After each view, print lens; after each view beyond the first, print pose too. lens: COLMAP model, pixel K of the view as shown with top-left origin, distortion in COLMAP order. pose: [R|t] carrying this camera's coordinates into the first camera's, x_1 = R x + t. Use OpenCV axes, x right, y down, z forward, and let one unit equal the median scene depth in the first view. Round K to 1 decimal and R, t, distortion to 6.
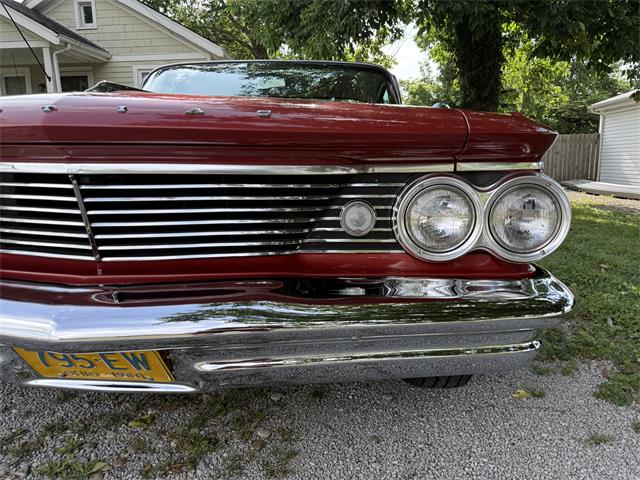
lens RADIAL K [[459.1, 0, 314.8], [0, 459.1, 240.1], [0, 0, 1]] dist [0.022412, -0.034249]
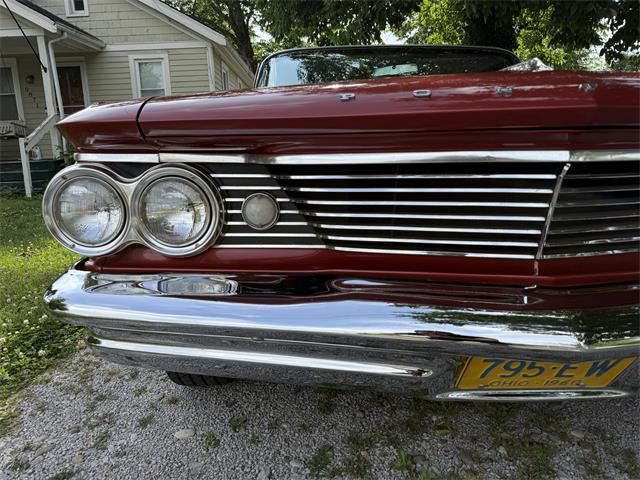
lens RADIAL K [[459.1, 0, 318.1], [0, 459.1, 242.8], [0, 0, 1]] dist [0.022412, -0.034249]
pose [[0.997278, -0.031576, 0.066637, -0.467747], [0.029954, 0.999234, 0.025192, -0.011251], [-0.067382, -0.023127, 0.997459, 0.061938]]
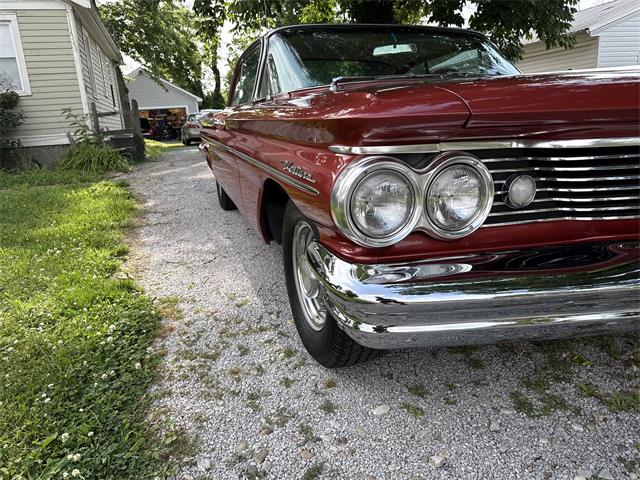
lens RADIAL K [[459.1, 0, 320.8], [0, 459.1, 238.5], [0, 0, 1]] dist [0.022412, -0.034249]
pose [[0.925596, -0.131205, 0.355047, -0.919834], [0.103924, 0.990044, 0.094938, -0.055477], [-0.363968, -0.050976, 0.930015, 0.132628]]
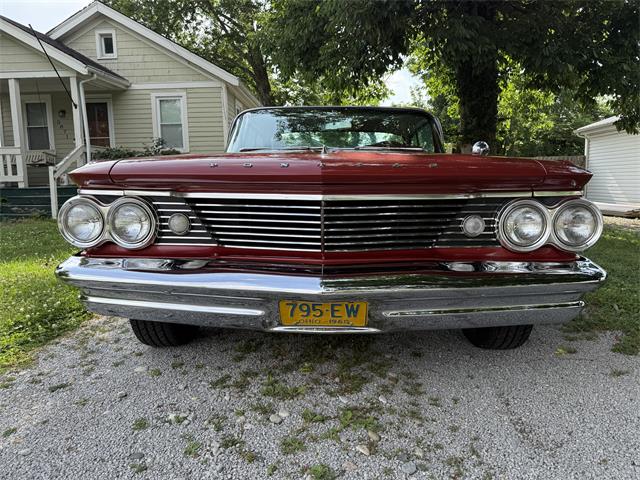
lens RADIAL K [[459.1, 0, 320.5], [0, 459.1, 238.9], [0, 0, 1]] dist [0.022412, -0.034249]
pose [[0.999427, -0.007045, 0.033094, -0.258851], [0.008521, 0.998965, -0.044683, 0.035001], [-0.032745, 0.044940, 0.998453, -0.314490]]
